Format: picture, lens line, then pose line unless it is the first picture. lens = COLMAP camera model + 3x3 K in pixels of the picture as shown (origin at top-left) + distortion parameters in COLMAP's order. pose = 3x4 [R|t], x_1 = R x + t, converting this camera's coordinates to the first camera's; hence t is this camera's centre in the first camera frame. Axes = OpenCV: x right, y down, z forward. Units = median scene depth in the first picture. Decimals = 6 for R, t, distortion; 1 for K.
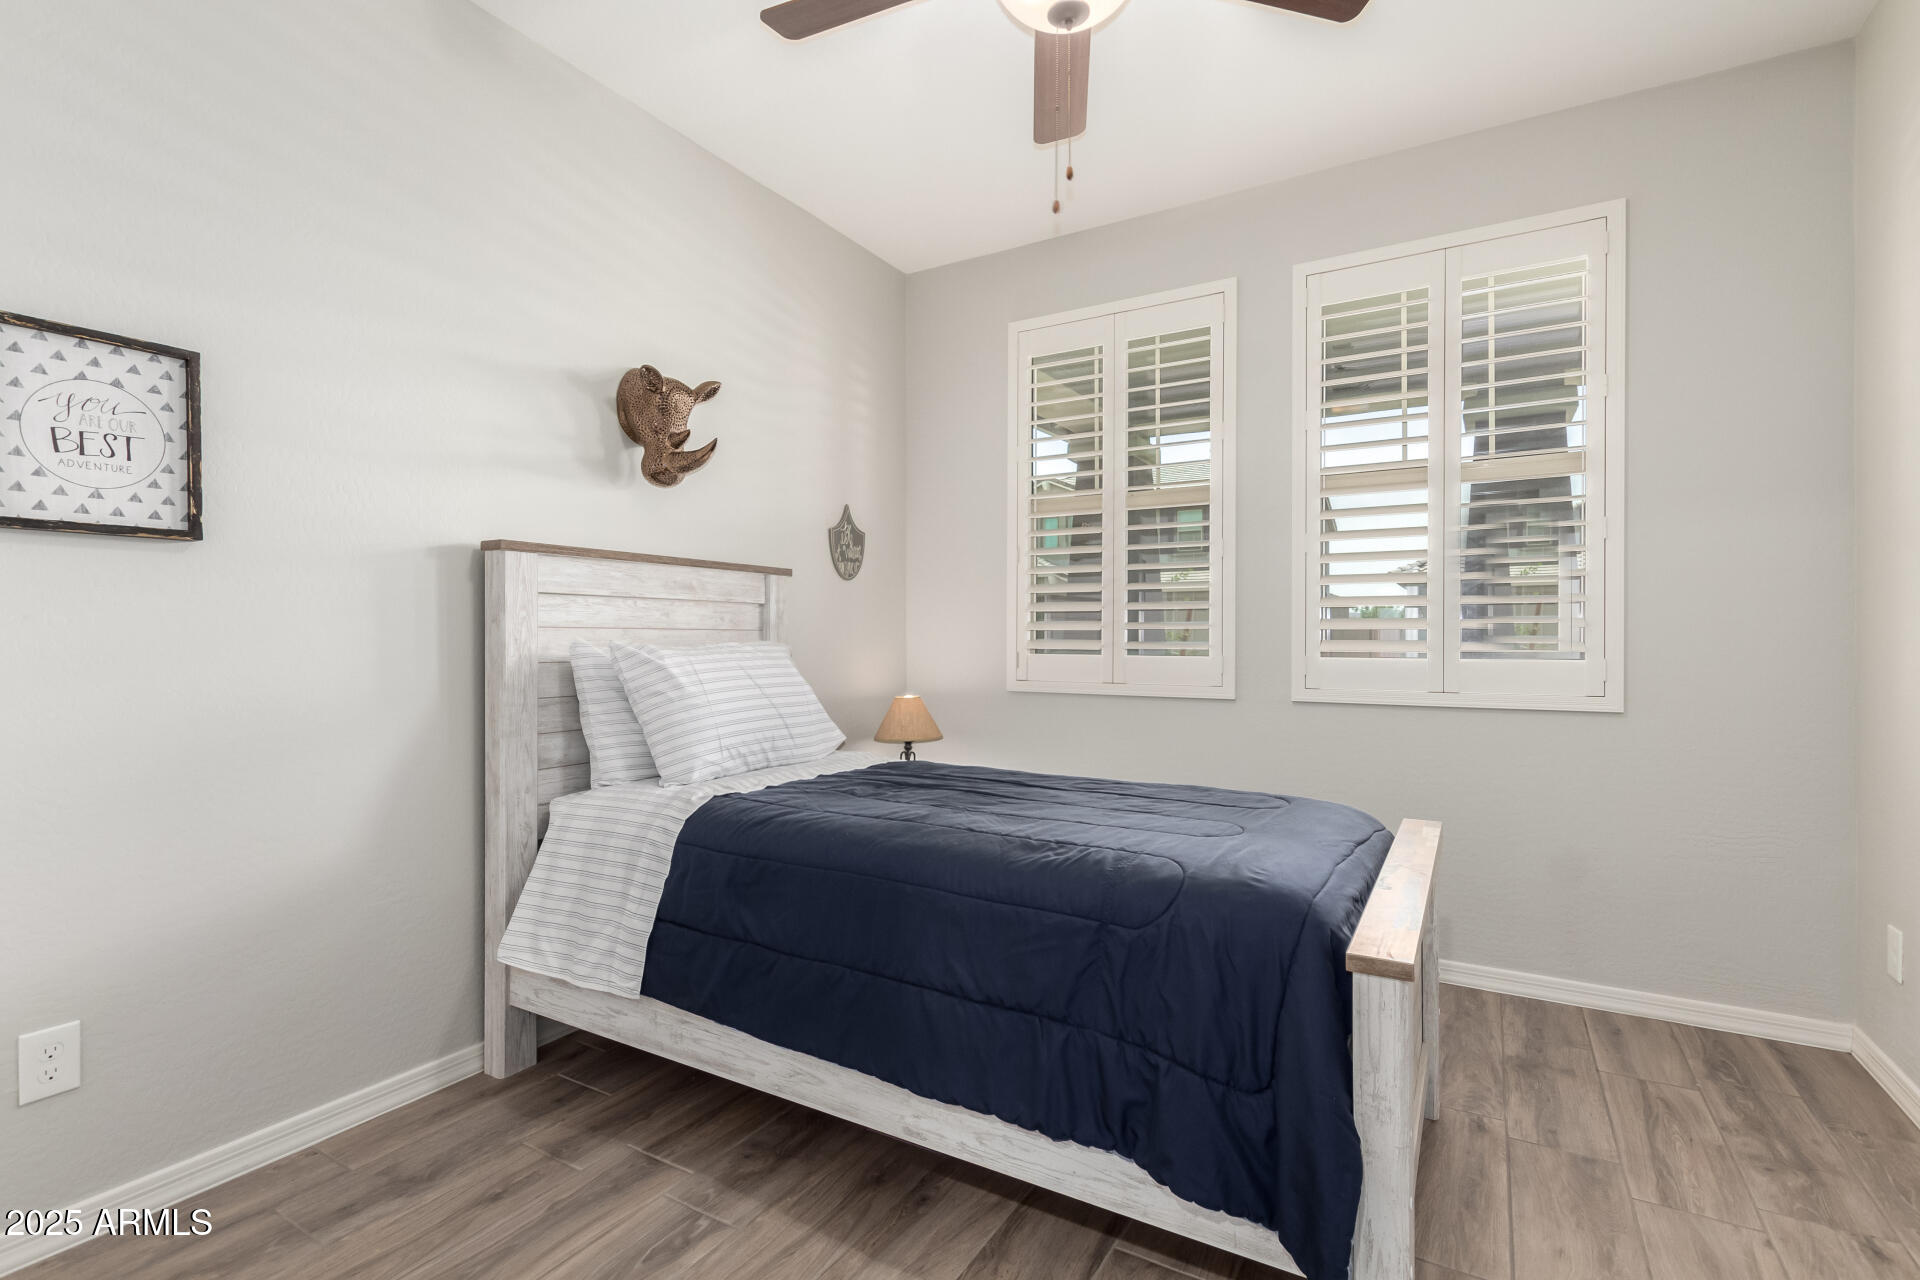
lens RADIAL K [[883.1, 0, 960.0], [0, 883.1, 640.0], [0, 0, 1]] dist [0.001694, -0.001507]
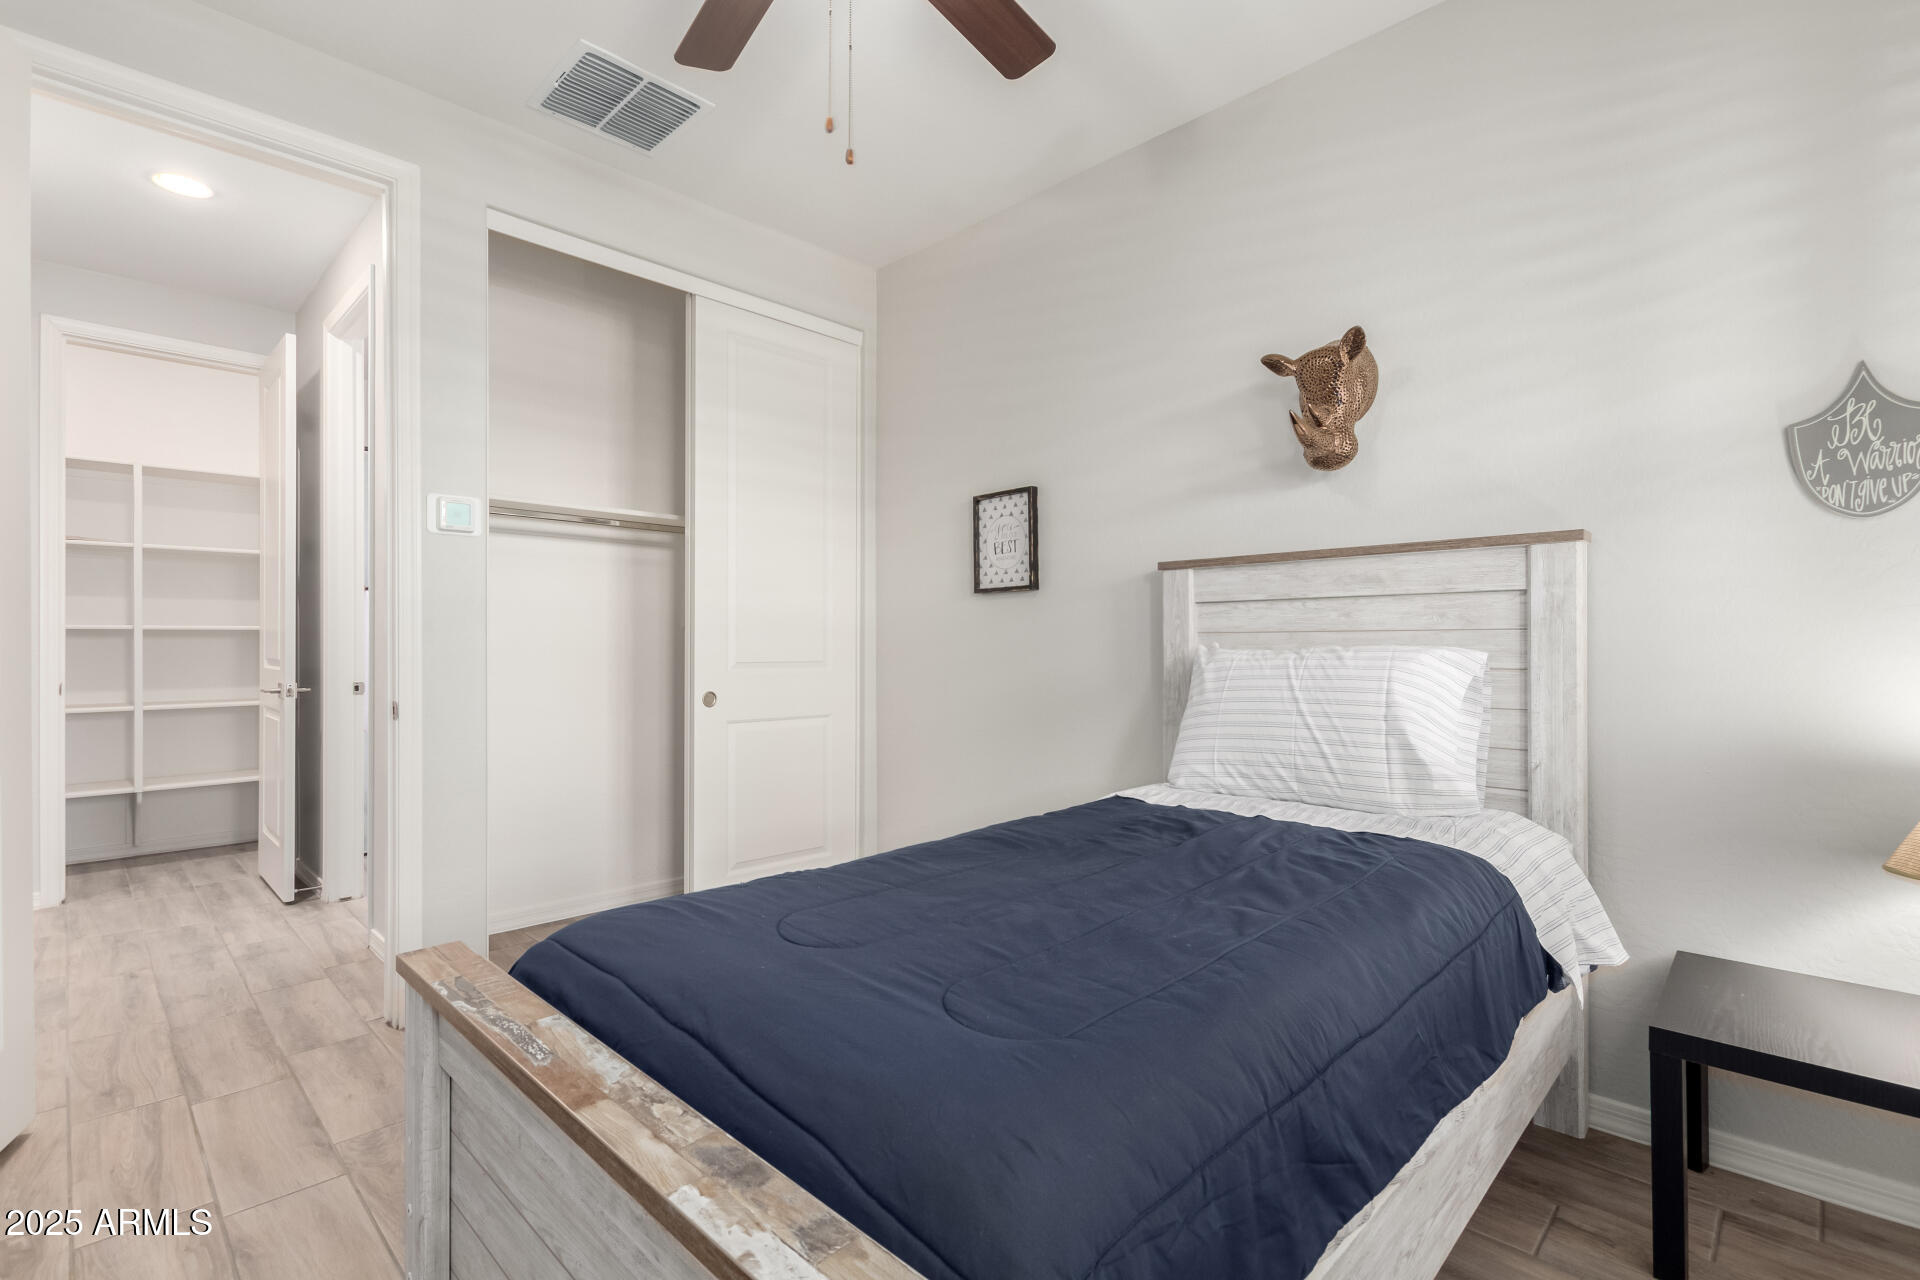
lens RADIAL K [[898.1, 0, 959.9], [0, 898.1, 648.8], [0, 0, 1]] dist [-0.010411, -0.000433]
pose [[-0.250020, -0.000192, -0.968241, 0.669147], [-0.000187, 1.000000, -0.000150, 0.005294], [0.968241, 0.000144, -0.250020, 0.931601]]
